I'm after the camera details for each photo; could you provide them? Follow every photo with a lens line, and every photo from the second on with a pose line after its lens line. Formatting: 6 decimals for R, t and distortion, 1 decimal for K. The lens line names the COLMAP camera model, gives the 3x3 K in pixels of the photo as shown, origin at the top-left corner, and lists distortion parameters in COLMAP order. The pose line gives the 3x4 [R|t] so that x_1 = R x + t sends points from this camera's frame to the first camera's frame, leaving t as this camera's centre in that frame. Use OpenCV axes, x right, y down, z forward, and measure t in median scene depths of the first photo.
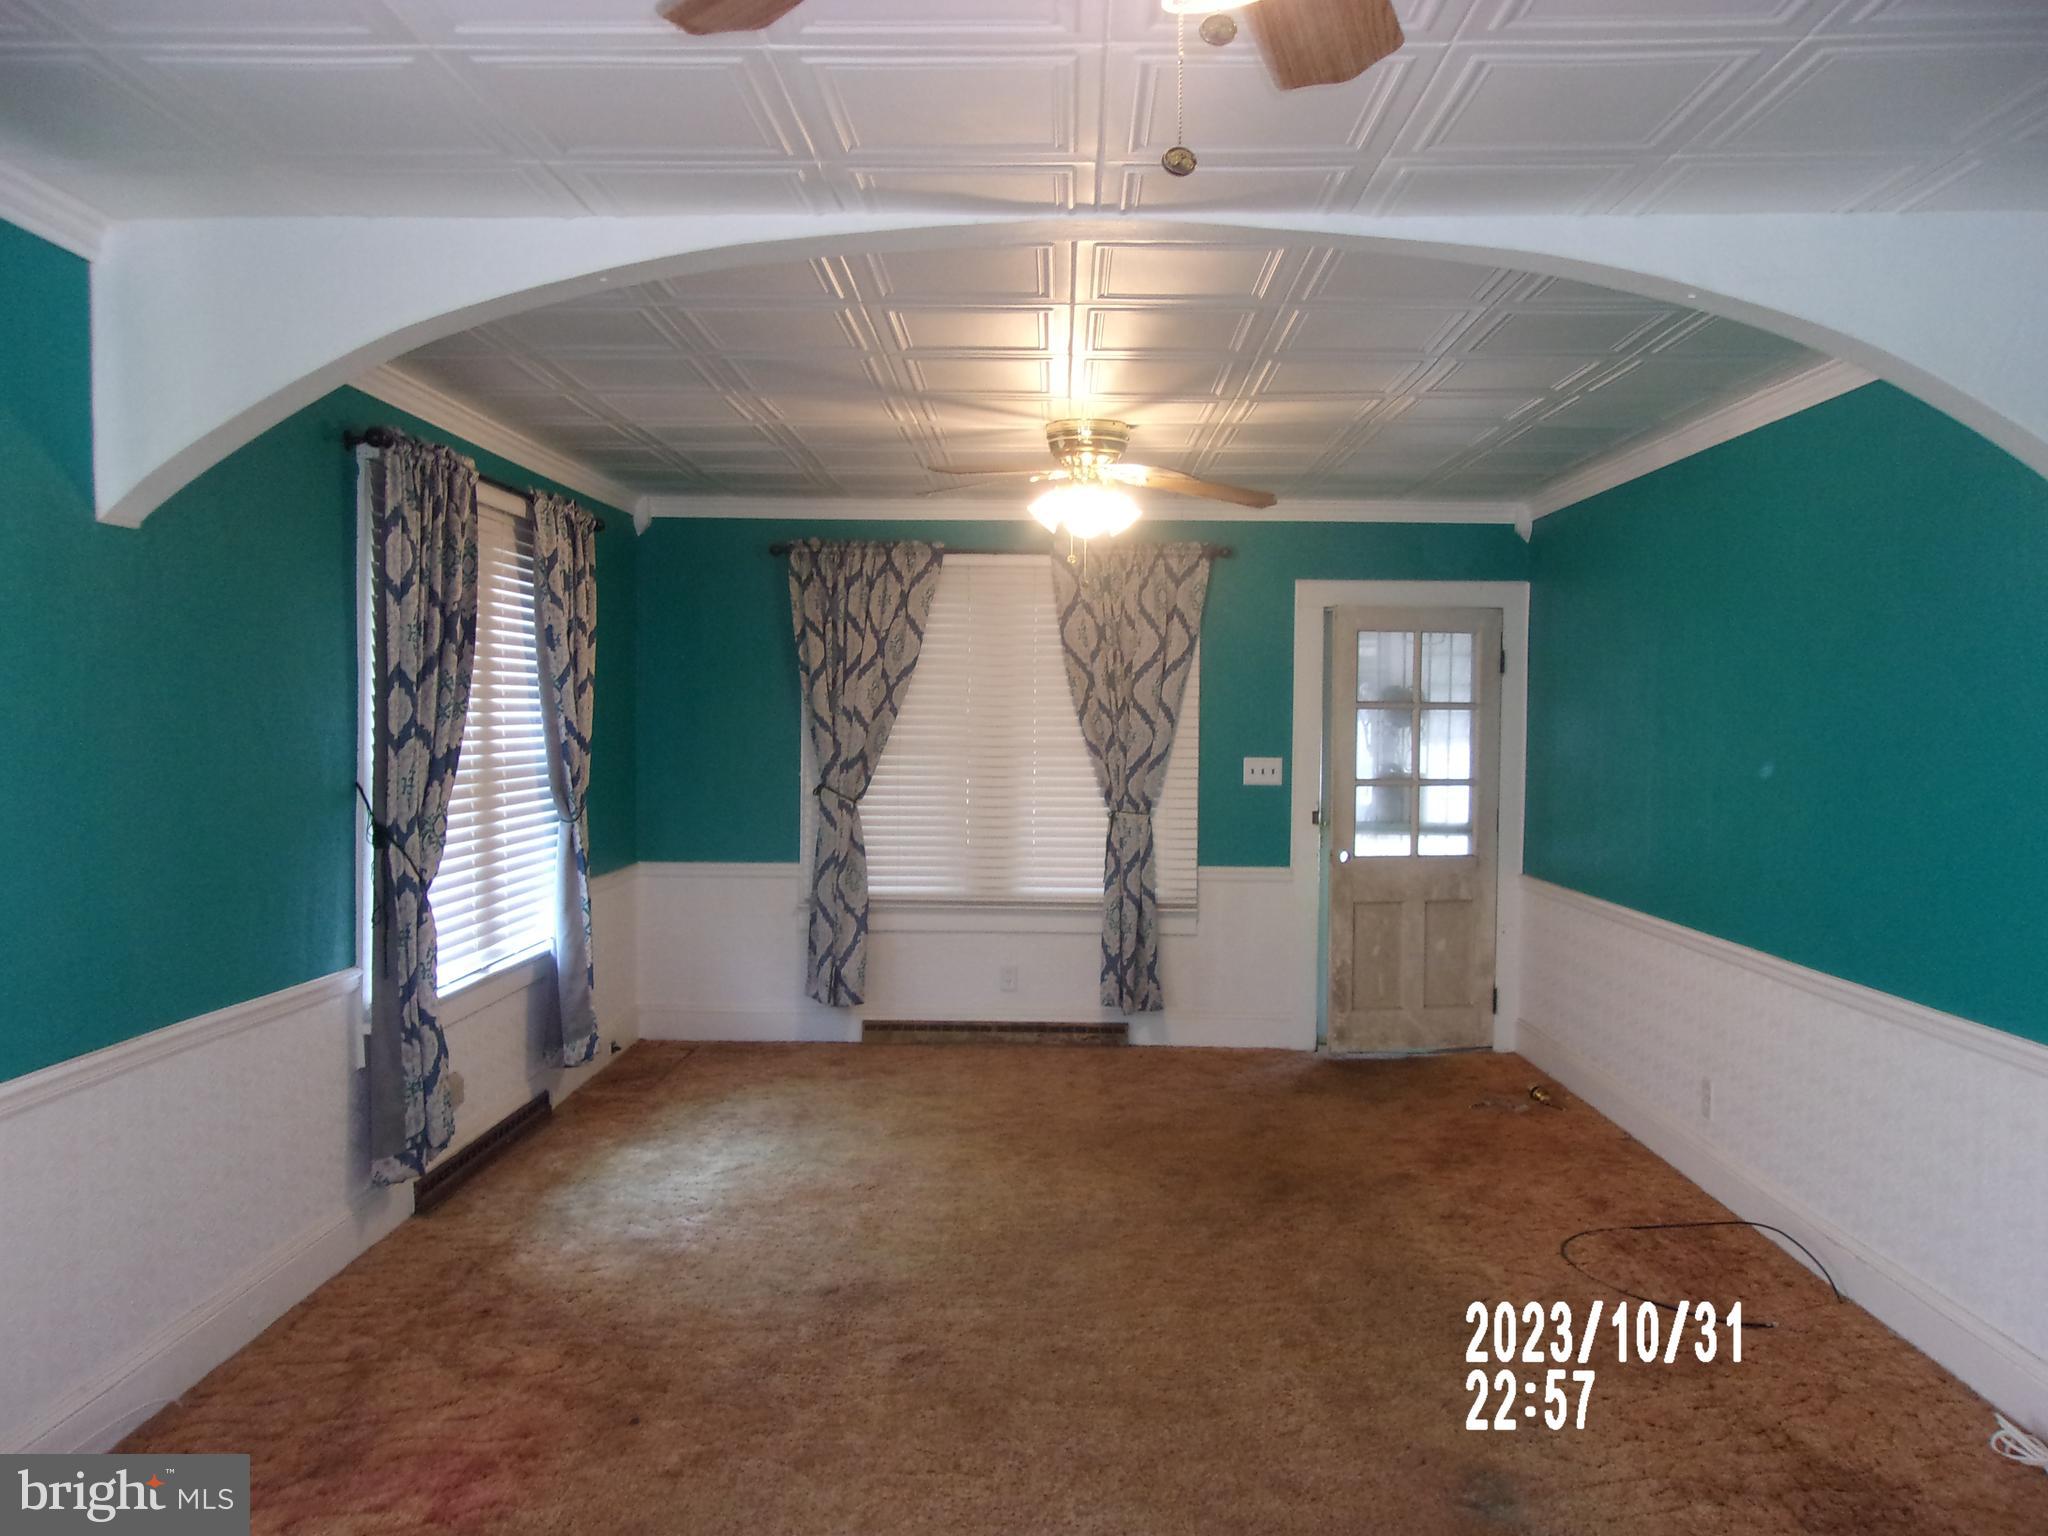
lens RADIAL K [[1594.2, 0, 1024.0], [0, 1594.2, 768.0], [0, 0, 1]] dist [-0.007230, 0.047959]
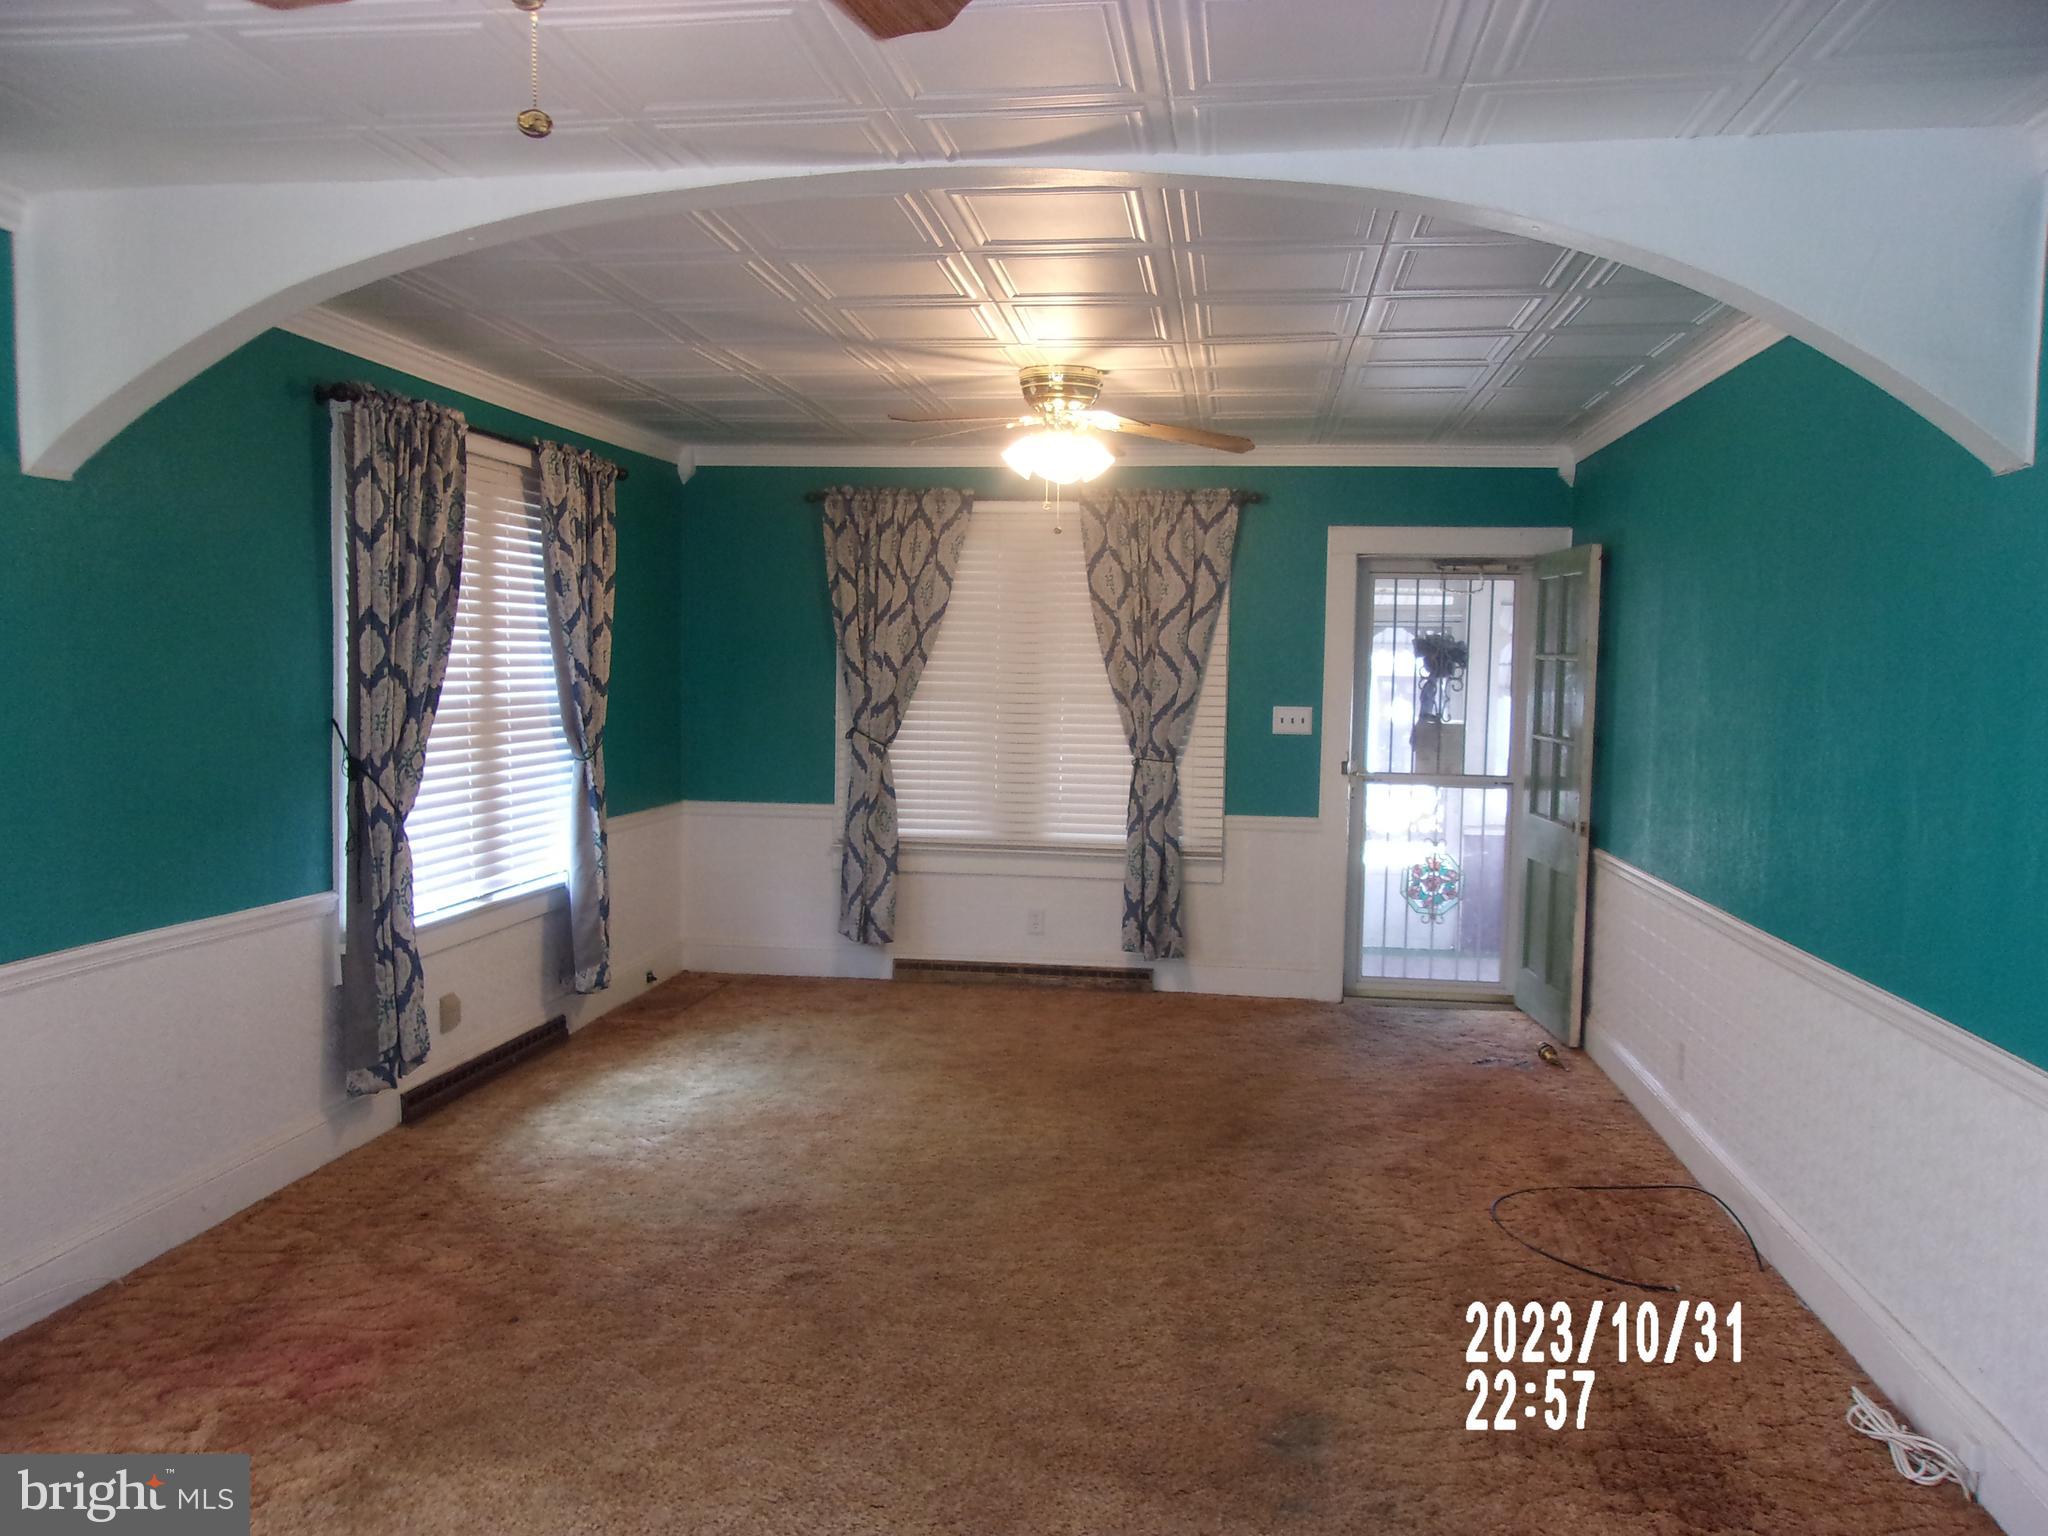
lens RADIAL K [[1594.2, 0, 1024.0], [0, 1594.2, 768.0], [0, 0, 1]] dist [-0.007230, 0.047959]
pose [[0.993449, 0.015213, -0.113263, 0.128921], [-0.011524, 0.999384, 0.033156, 0.001084], [0.113697, -0.031634, 0.993012, -0.004828]]
